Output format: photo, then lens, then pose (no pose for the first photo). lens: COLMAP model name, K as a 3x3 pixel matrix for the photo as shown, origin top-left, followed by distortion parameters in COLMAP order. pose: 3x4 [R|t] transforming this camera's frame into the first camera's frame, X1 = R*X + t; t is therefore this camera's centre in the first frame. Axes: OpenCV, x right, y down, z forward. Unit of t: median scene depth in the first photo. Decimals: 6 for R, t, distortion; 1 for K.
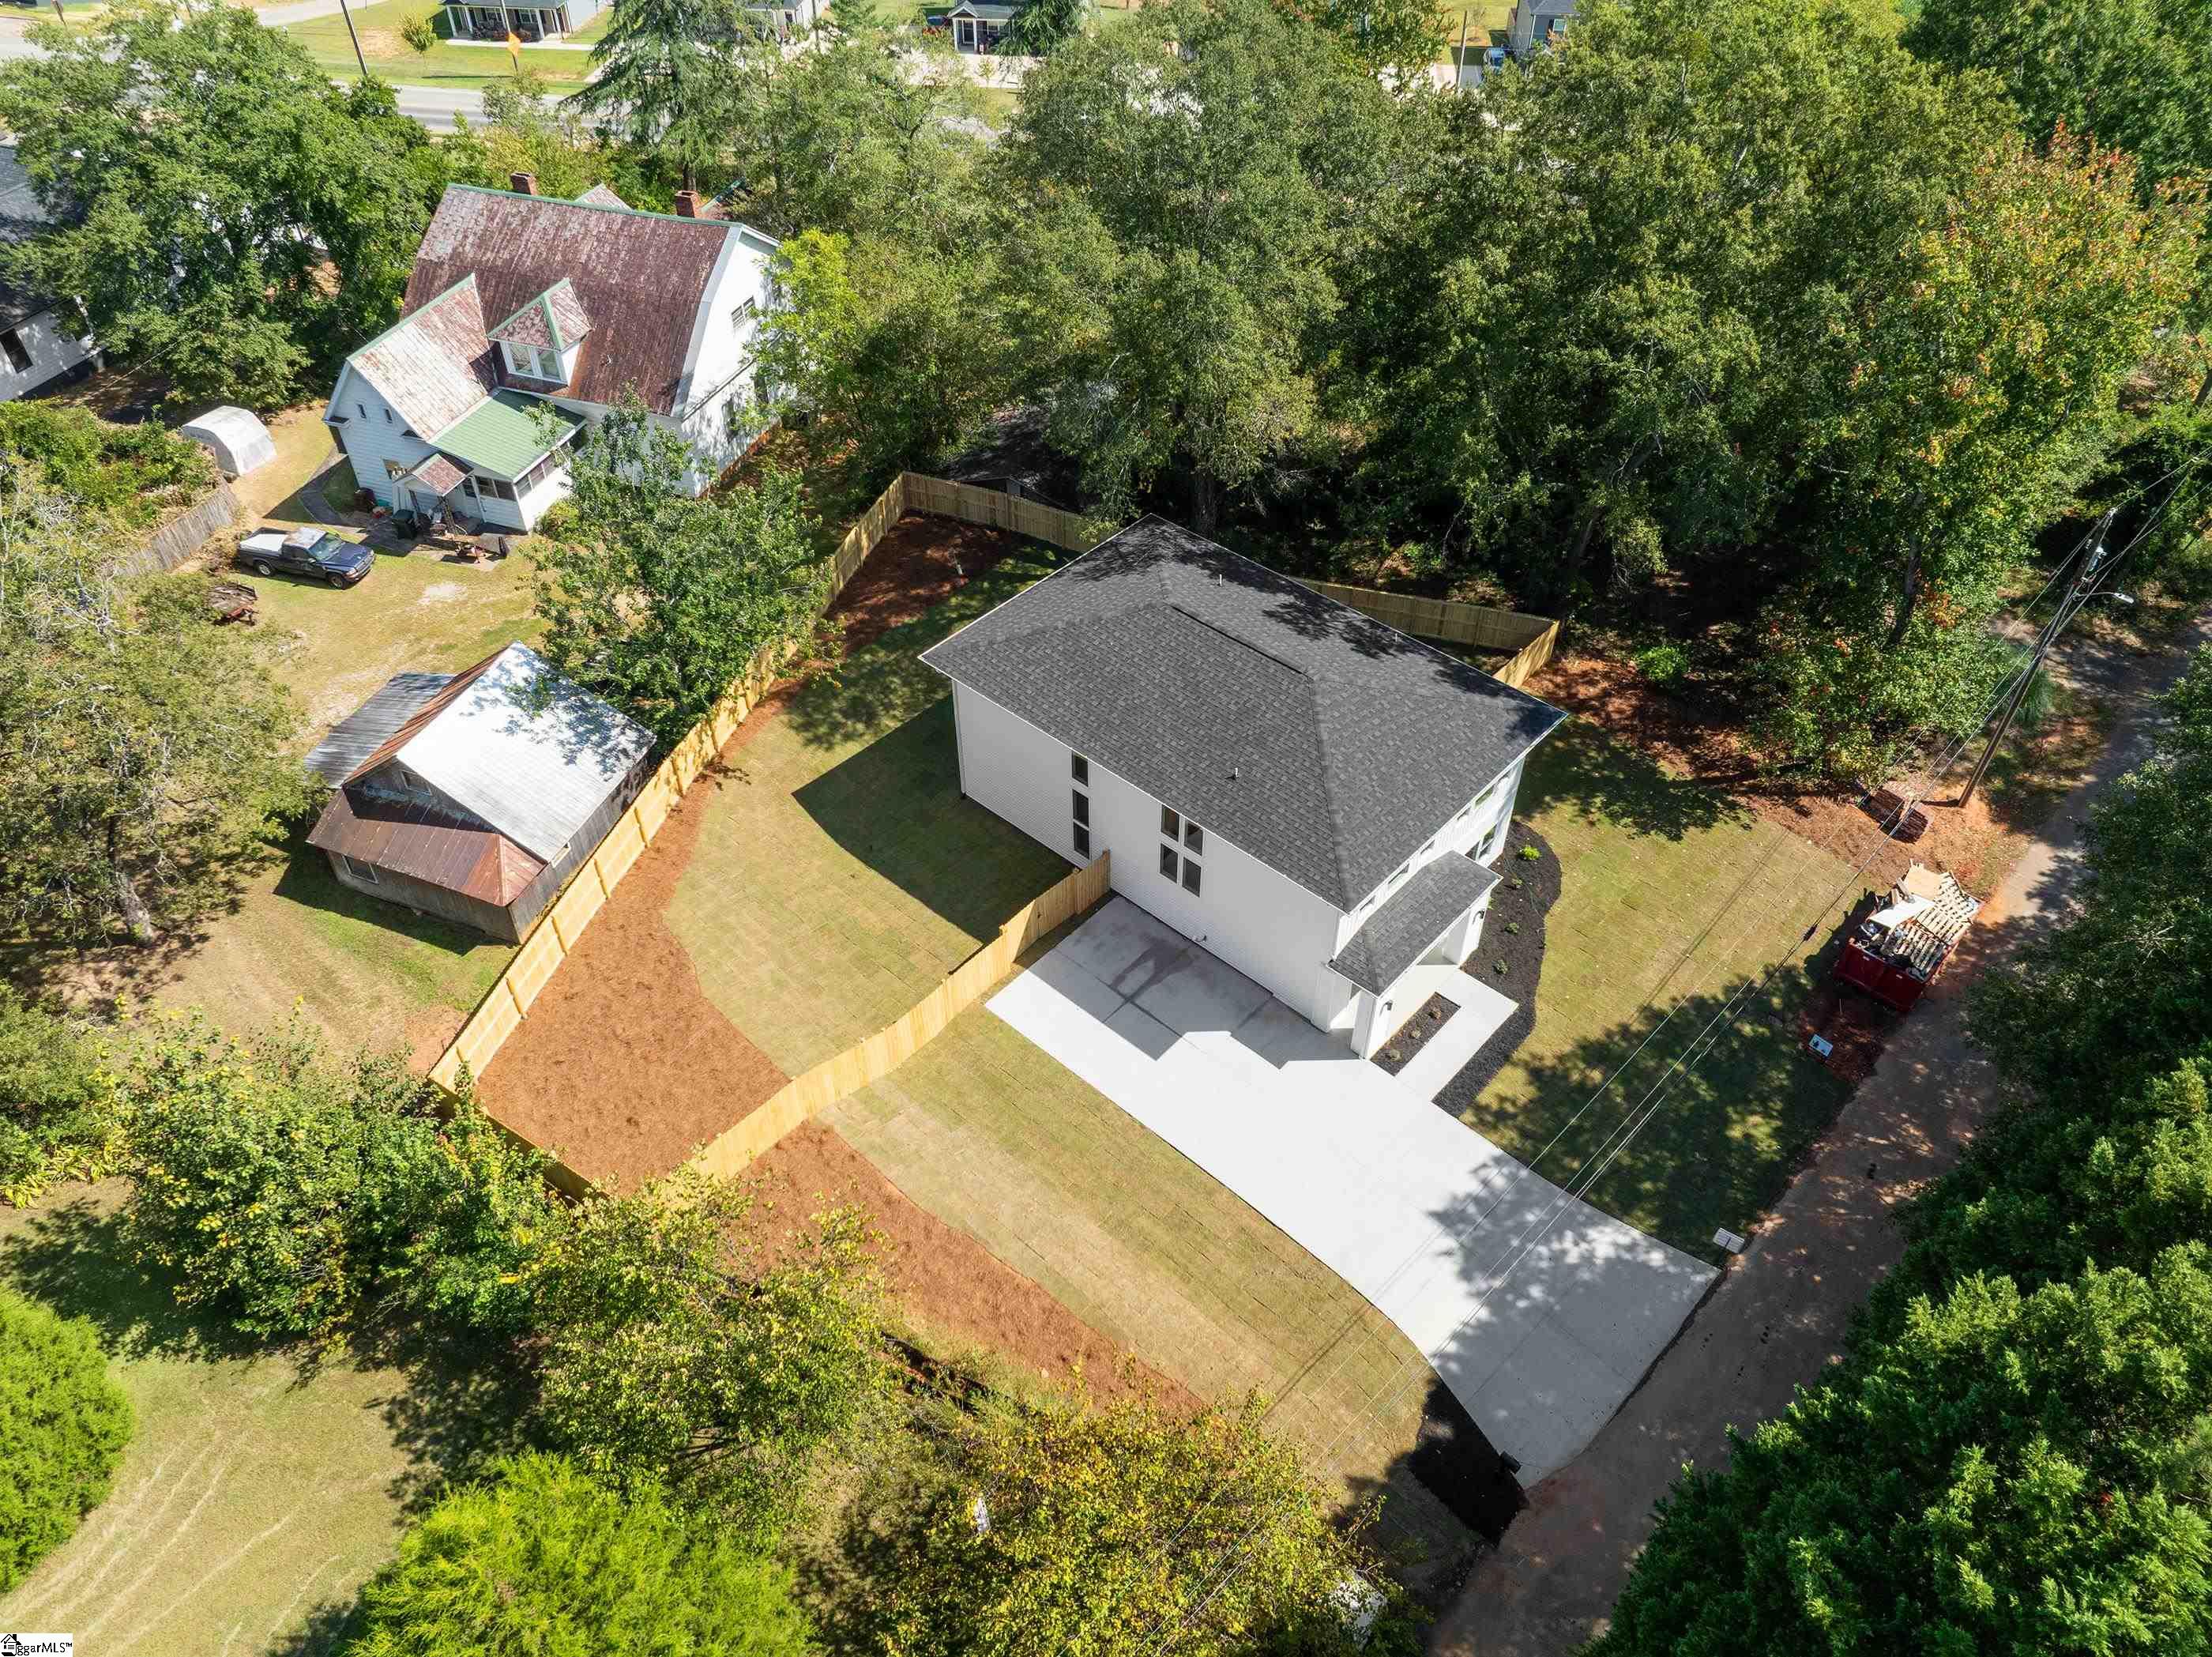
lens RADIAL K [[1556.5, 0, 1106.0], [0, 1556.5, 828.5], [0, 0, 1]] dist [-0.034865, -0.006297]
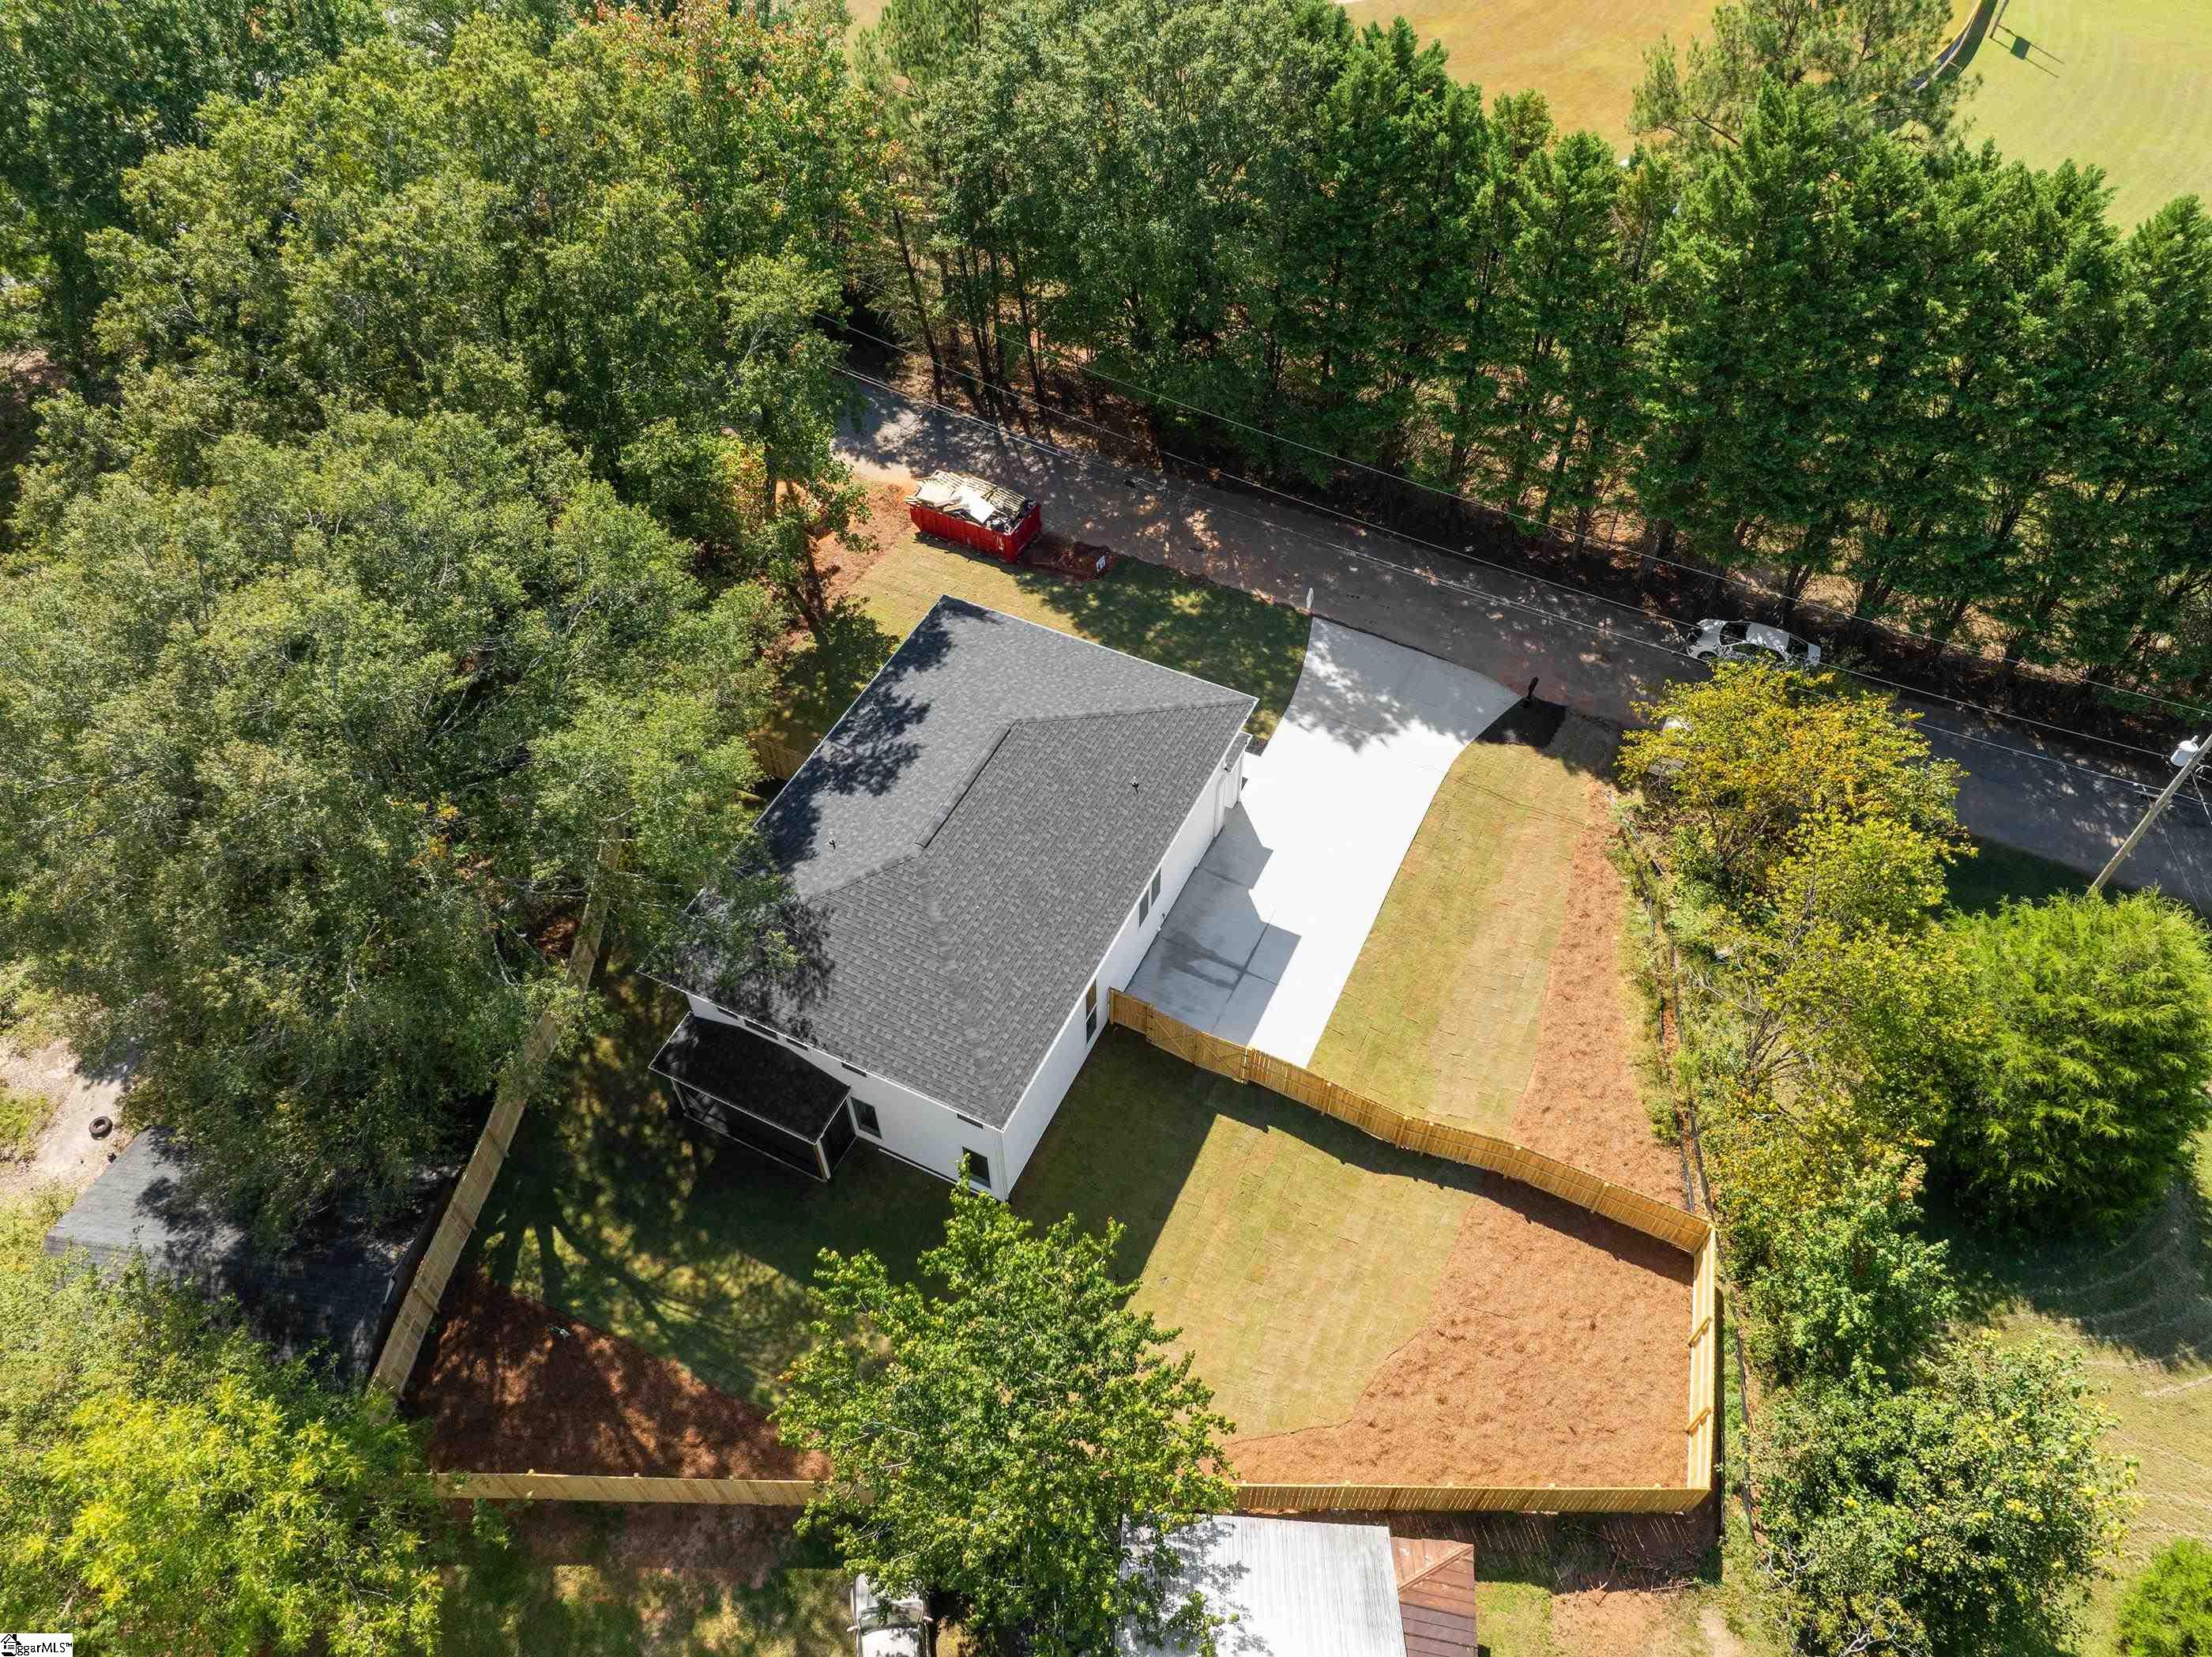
lens RADIAL K [[1556.5, 0, 1106.0], [0, 1556.5, 828.5], [0, 0, 1]] dist [-0.034865, -0.006297]
pose [[-0.279991, -0.737481, 0.614595, -0.515183], [0.666609, 0.311337, 0.677275, -0.668718], [-0.690823, 0.599325, 0.404440, 0.559036]]
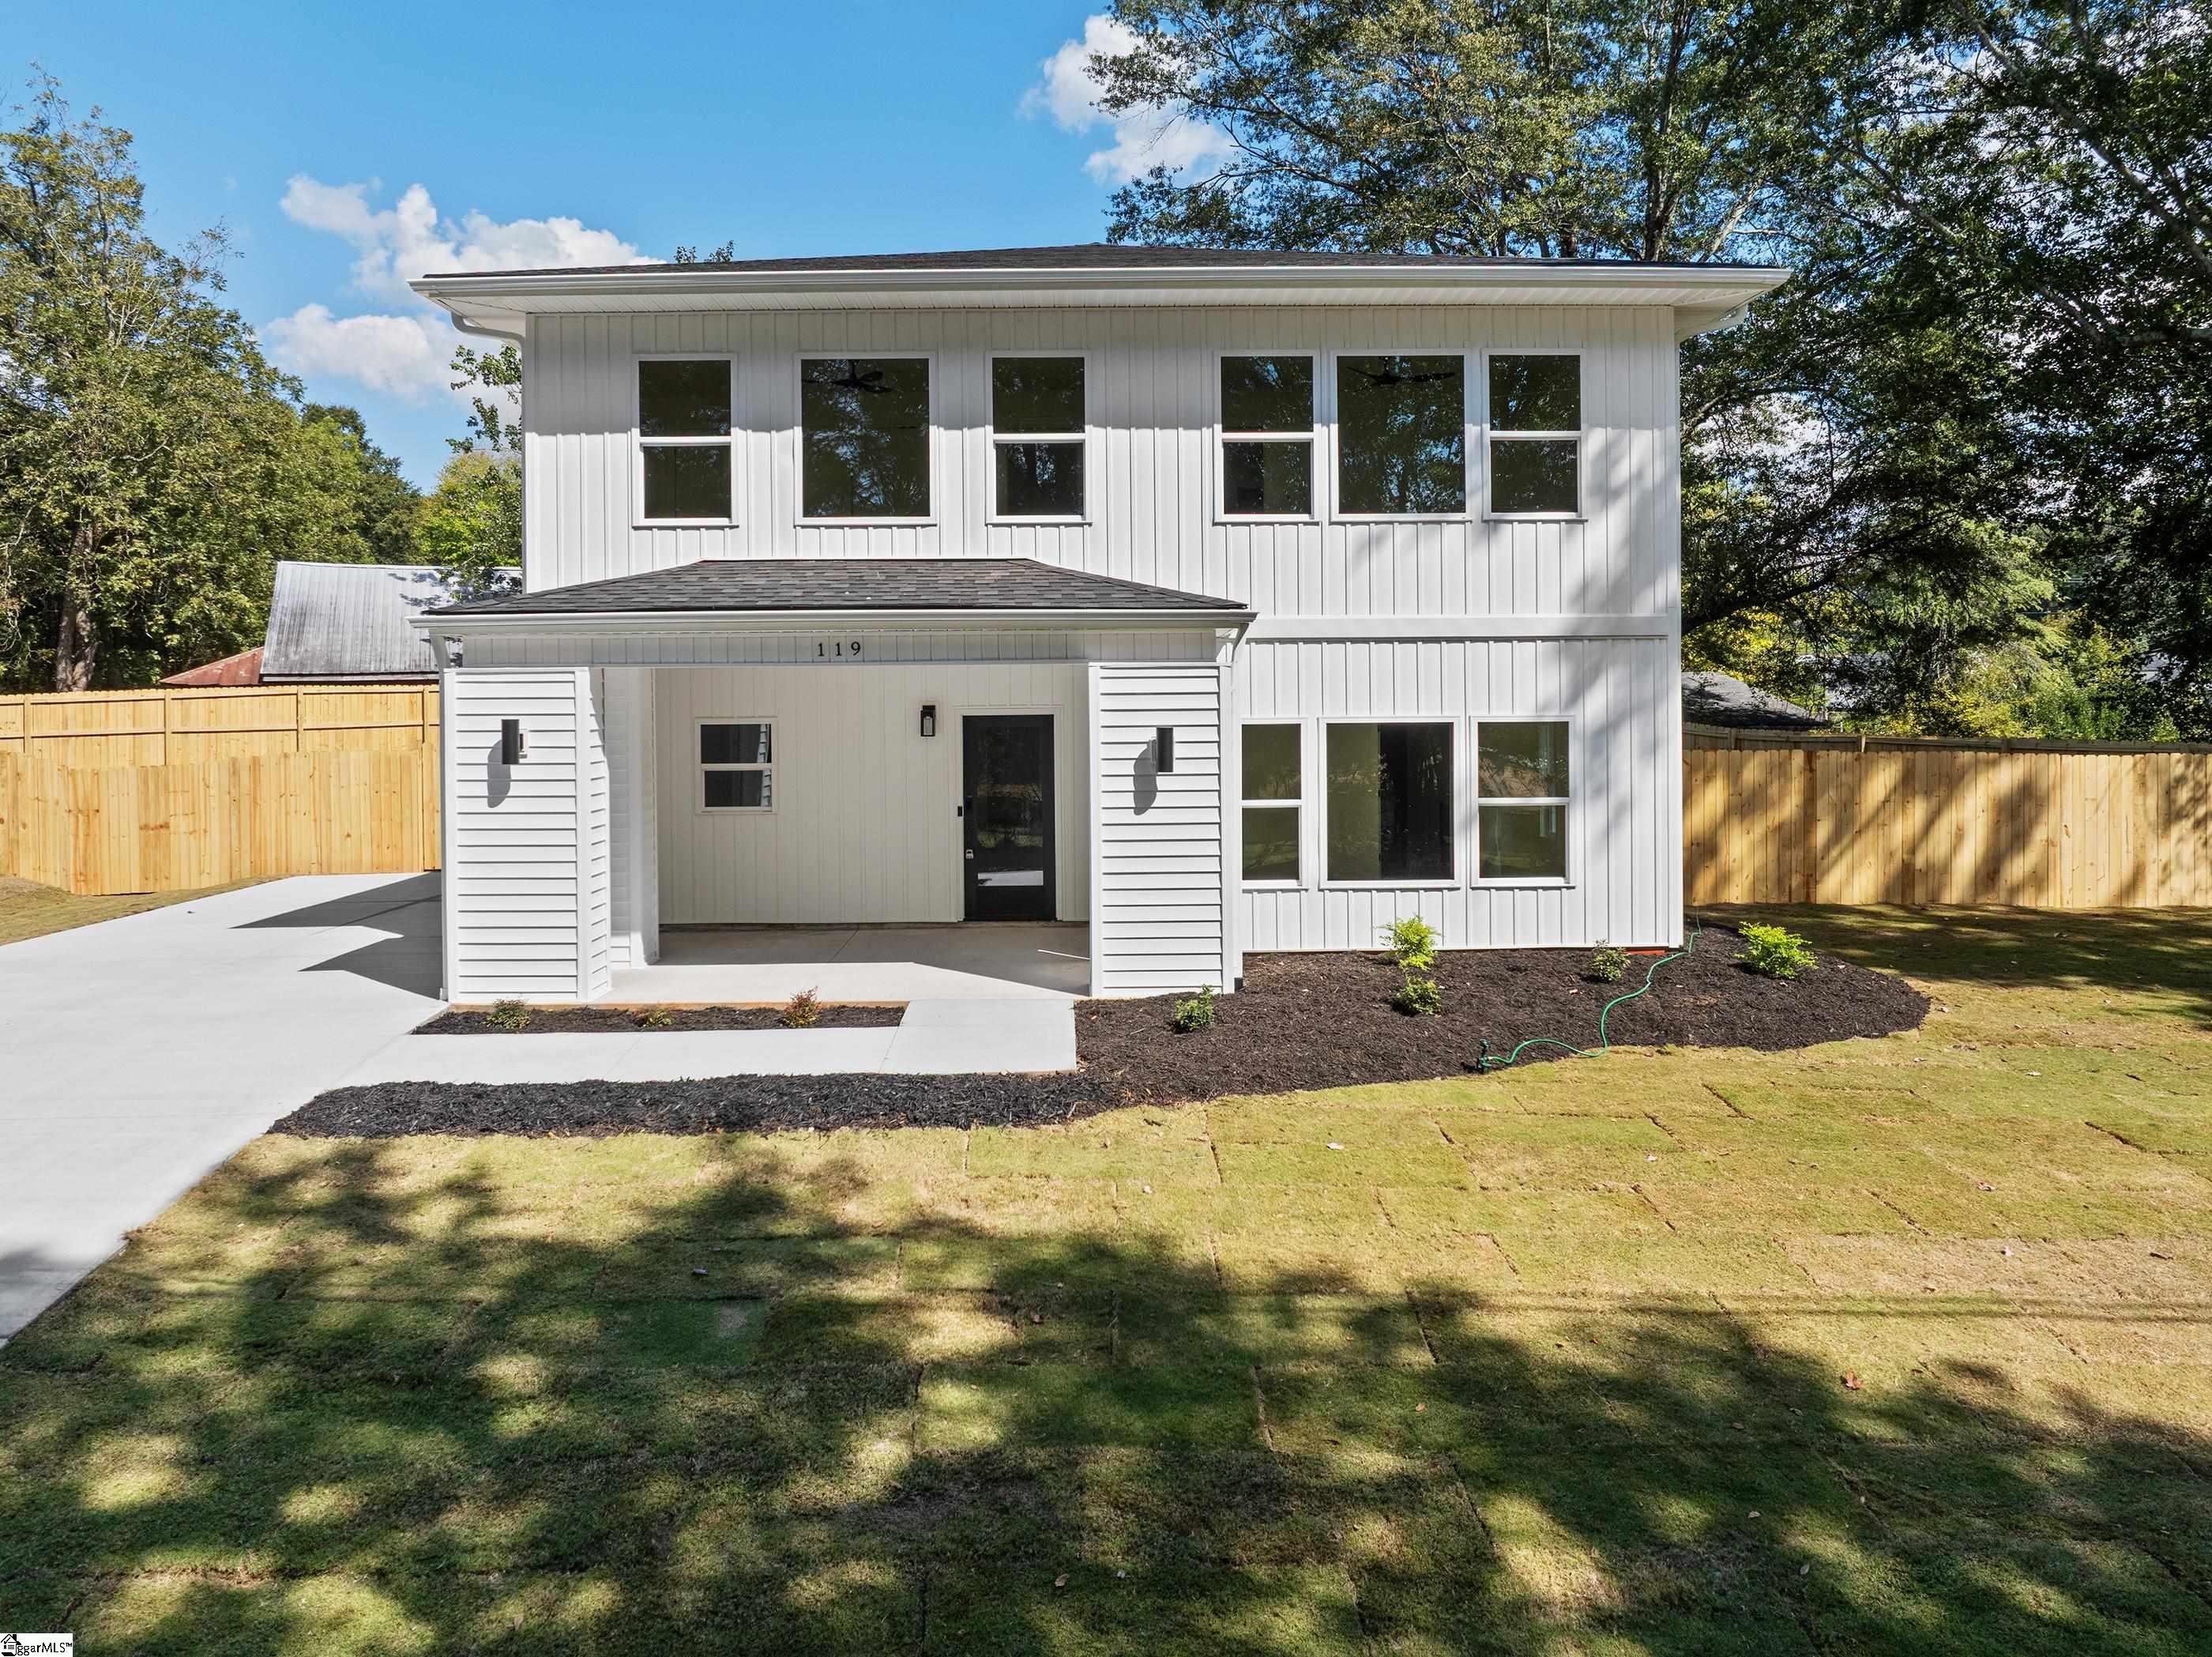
lens RADIAL K [[1623.3, 0, 1106.7], [0, 1623.3, 711.7], [0, 0, 1]] dist [-0.035143, -0.000719]
pose [[0.680542, 0.000635, -0.732709, 0.409562], [-0.500917, 0.730212, -0.464620, 0.168496], [0.534738, 0.683220, 0.497258, 0.830501]]
